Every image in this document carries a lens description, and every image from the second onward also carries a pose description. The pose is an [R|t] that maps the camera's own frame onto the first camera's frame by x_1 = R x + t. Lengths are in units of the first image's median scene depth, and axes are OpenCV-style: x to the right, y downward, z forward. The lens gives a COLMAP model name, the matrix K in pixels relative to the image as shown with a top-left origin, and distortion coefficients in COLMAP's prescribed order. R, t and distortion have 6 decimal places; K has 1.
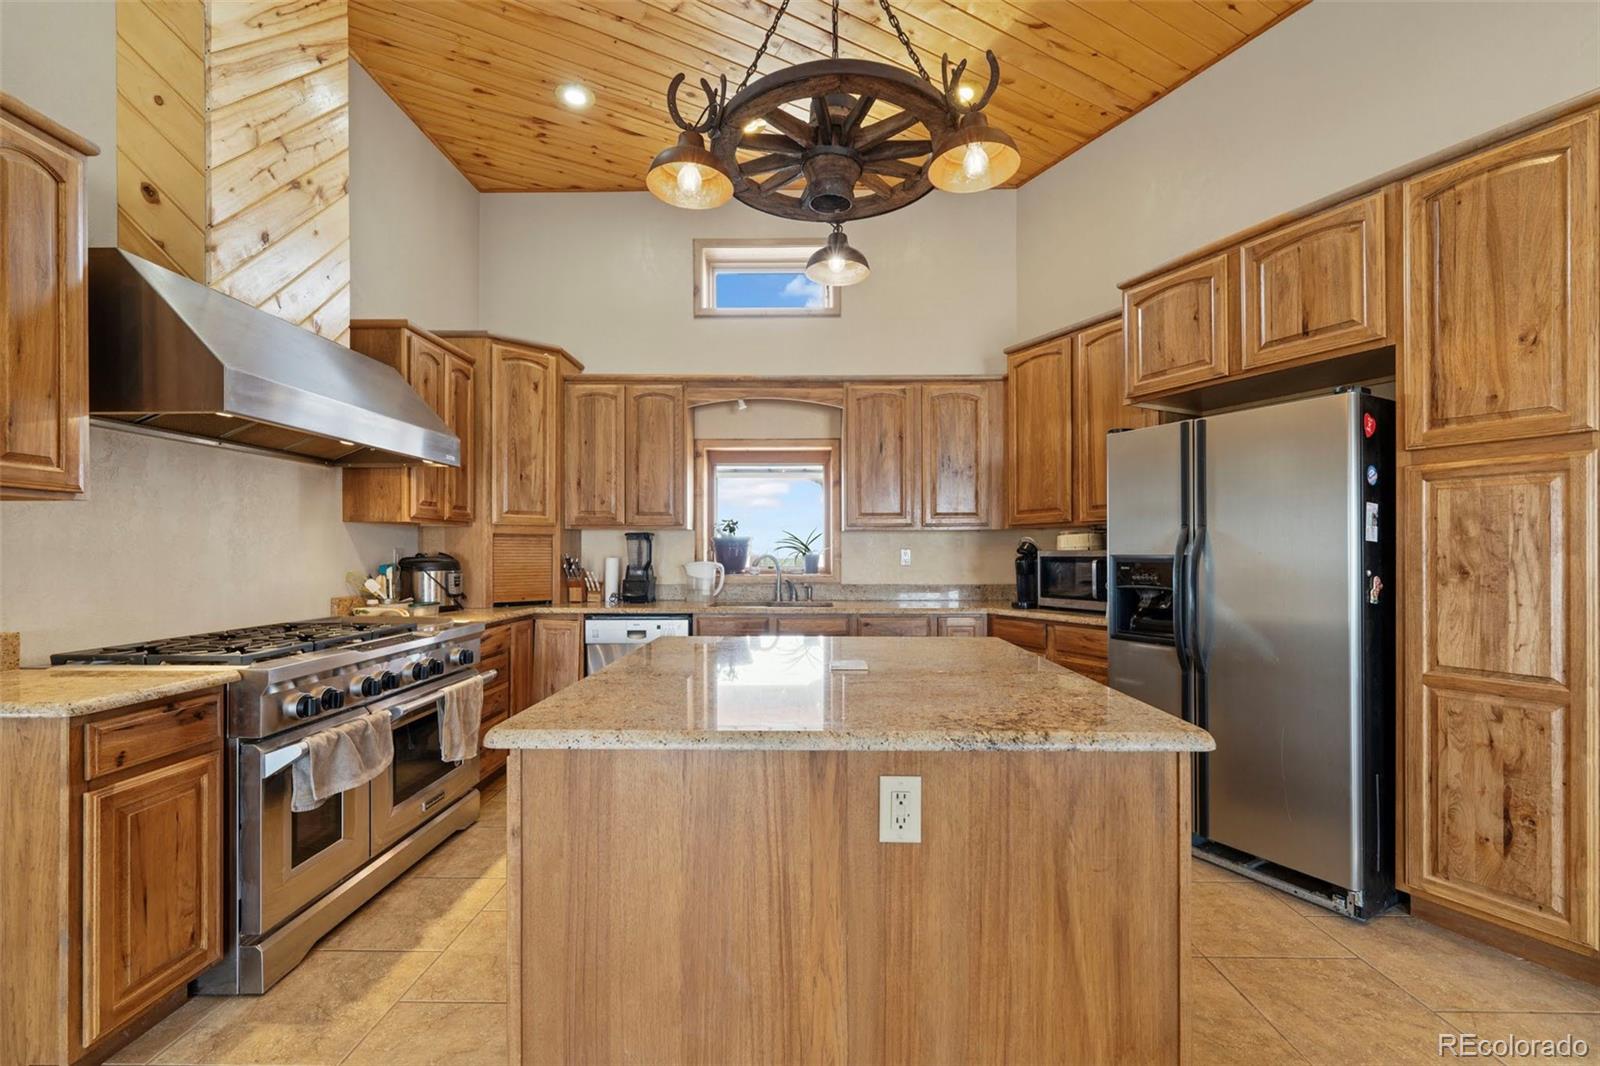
lens RADIAL K [[659.7, 0, 793.4], [0, 659.7, 552.6], [0, 0, 1]] dist [-0.000321, -0.000019]
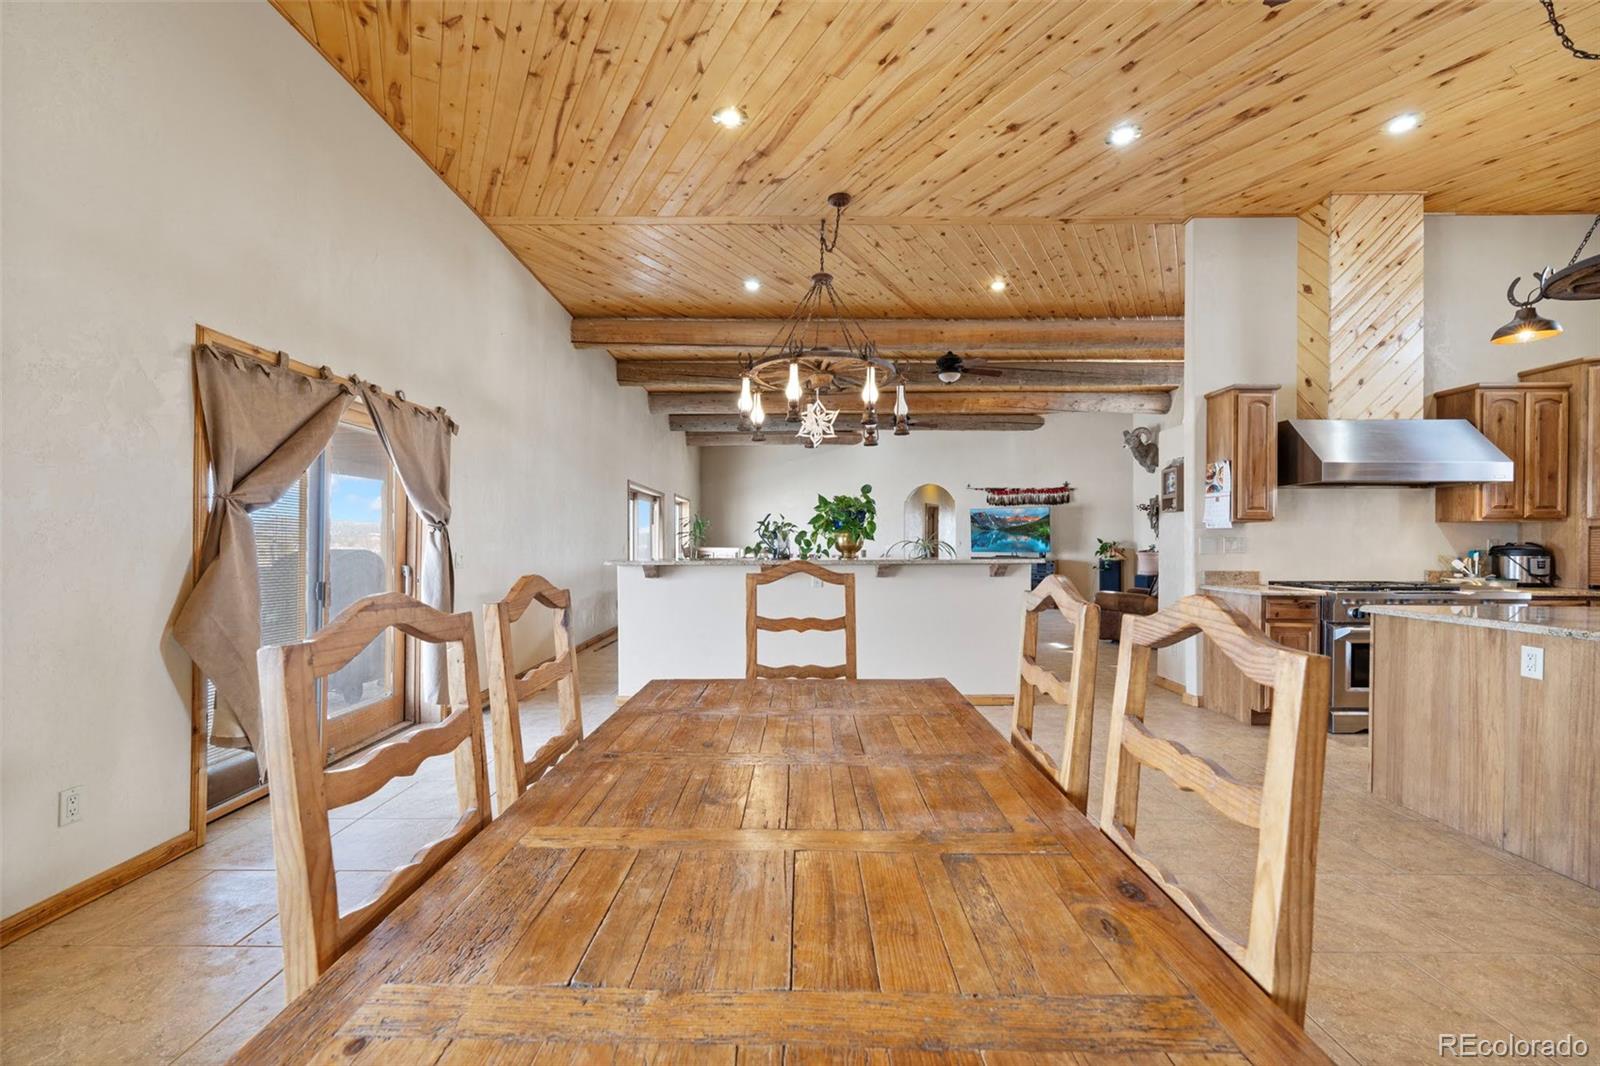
lens RADIAL K [[649.8, 0, 799.4], [0, 649.8, 546.7], [0, 0, 1]] dist [0.000184, 0.000038]
pose [[0.011595, 0.008902, -0.999893, 1.093878], [-0.004358, 0.999951, 0.008852, 0.005041], [0.999923, 0.004255, 0.011633, -0.679222]]
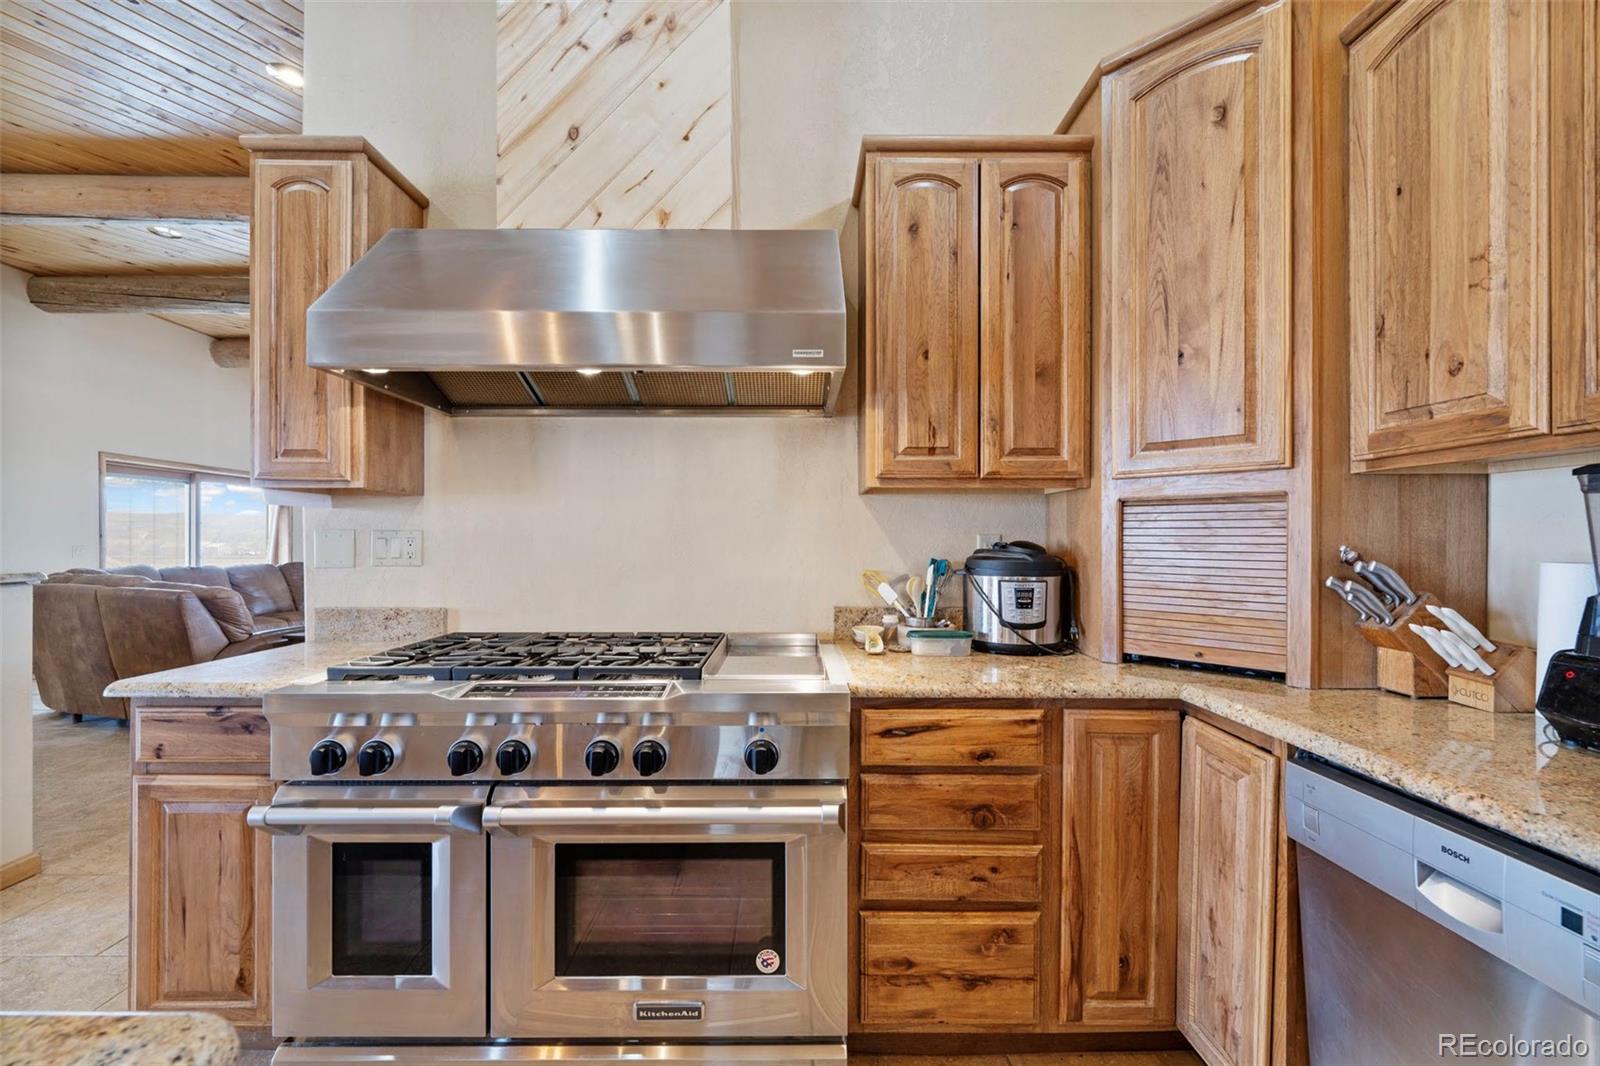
lens RADIAL K [[652.4, 0, 795.5], [0, 652.4, 538.9], [0, 0, 1]] dist [-0.000074, -0.000235]
pose [[0.029225, -0.000077, -0.999573, -0.024590], [-0.004627, 0.999989, -0.000212, -0.001366], [0.999562, 0.004631, 0.029224, 1.204328]]
